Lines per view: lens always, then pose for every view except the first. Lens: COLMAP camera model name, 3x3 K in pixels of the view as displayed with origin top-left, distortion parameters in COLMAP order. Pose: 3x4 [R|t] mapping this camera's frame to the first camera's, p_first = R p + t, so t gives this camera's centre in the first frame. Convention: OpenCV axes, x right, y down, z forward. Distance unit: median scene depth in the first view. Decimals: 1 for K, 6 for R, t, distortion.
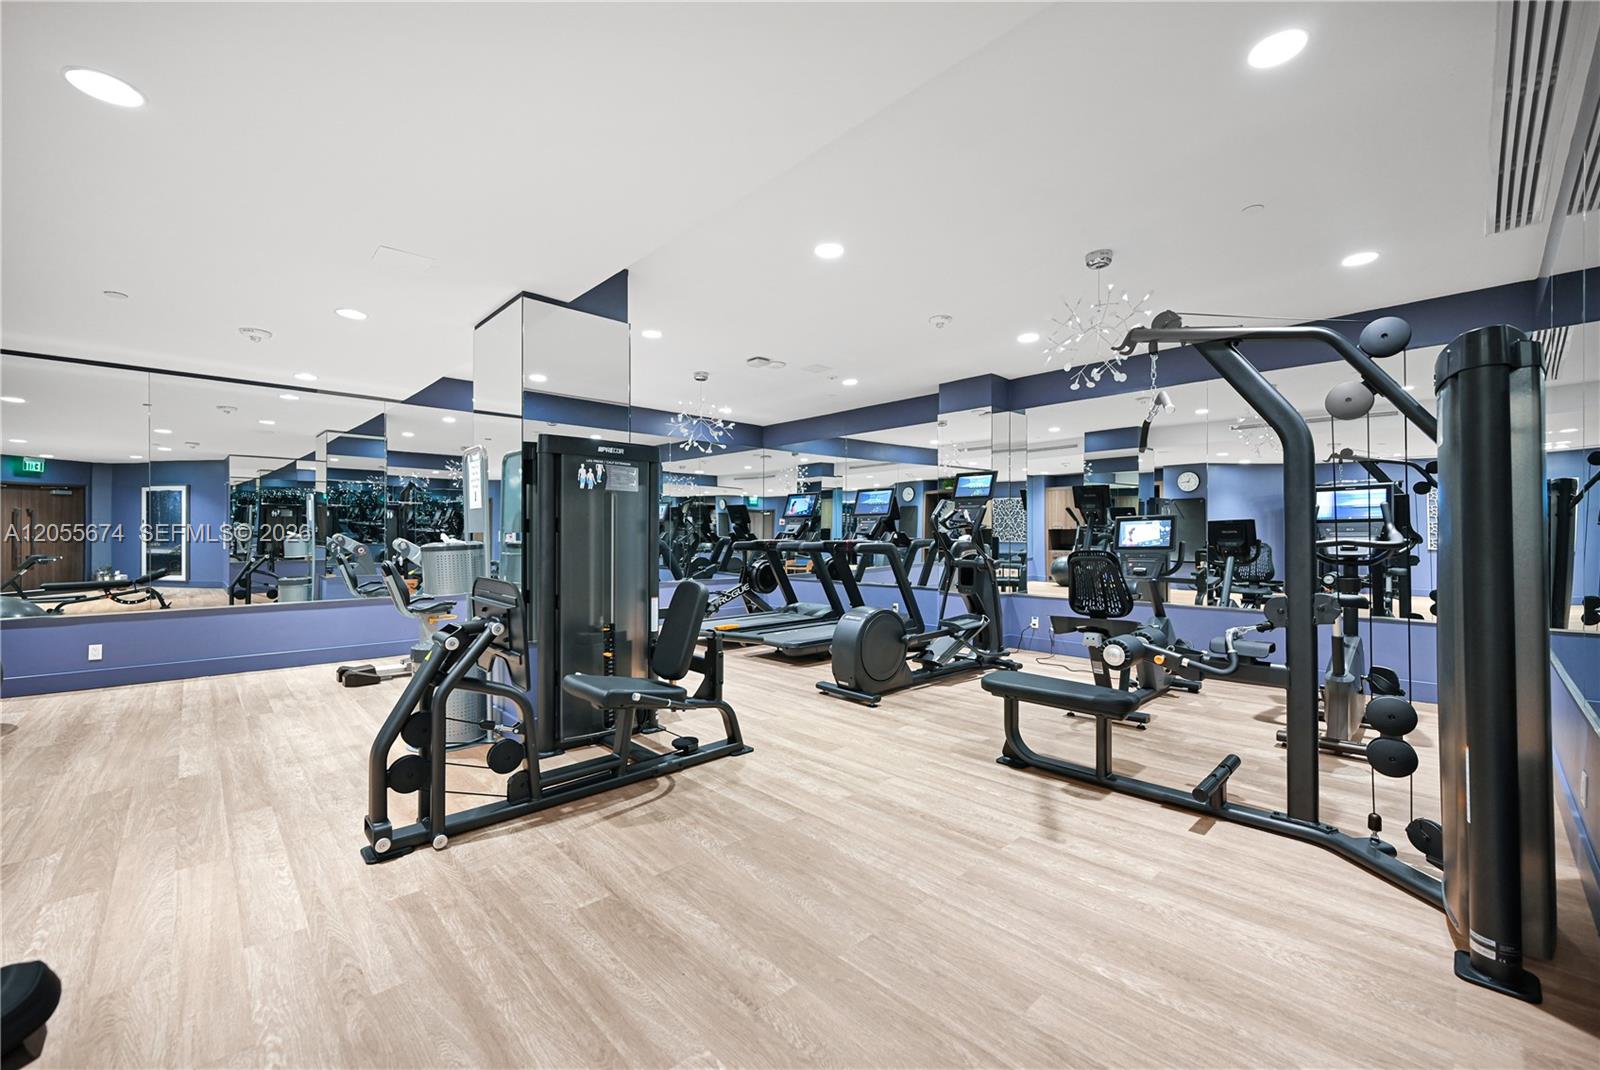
lens RADIAL K [[647.9, 0, 796.6], [0, 647.9, 529.4], [0, 0, 1]] dist [-0.001141, -0.000860]
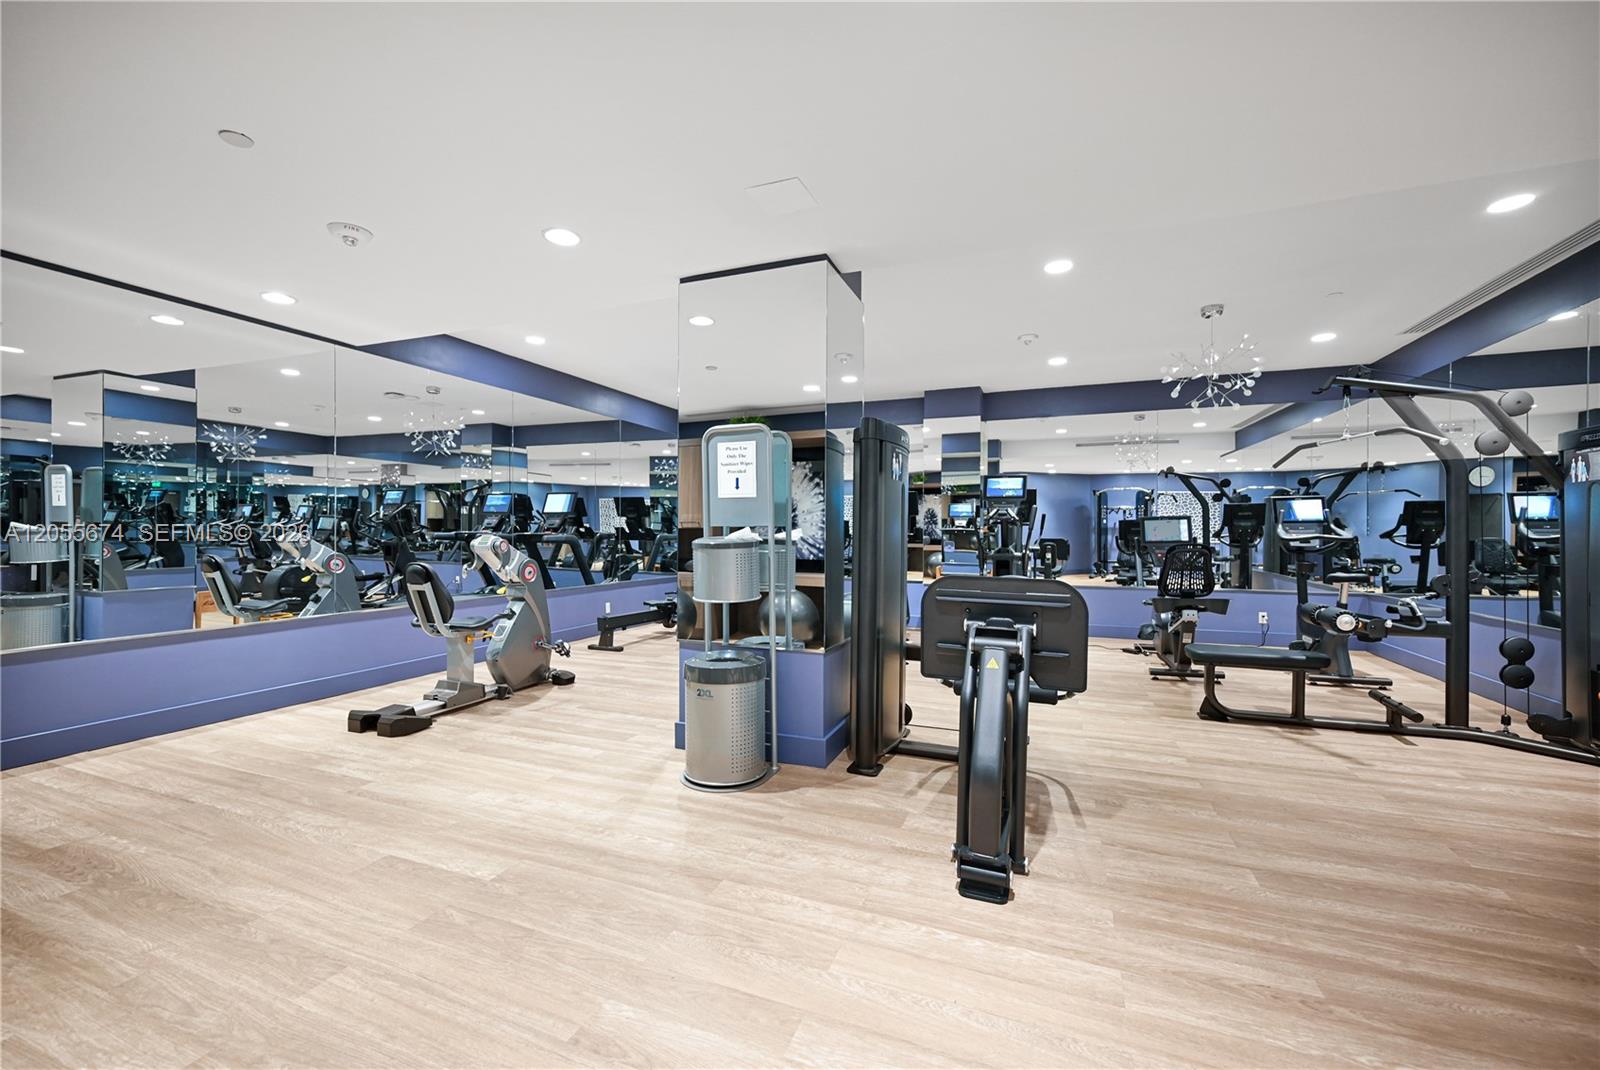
lens RADIAL K [[647.9, 0, 798.0], [0, 647.9, 538.4], [0, 0, 1]] dist [-0.001141, -0.000860]
pose [[0.908498, -0.002452, 0.417883, -1.068642], [-0.006253, 0.999791, 0.019462, 0.003746], [-0.417843, -0.020294, 0.908293, 0.272368]]
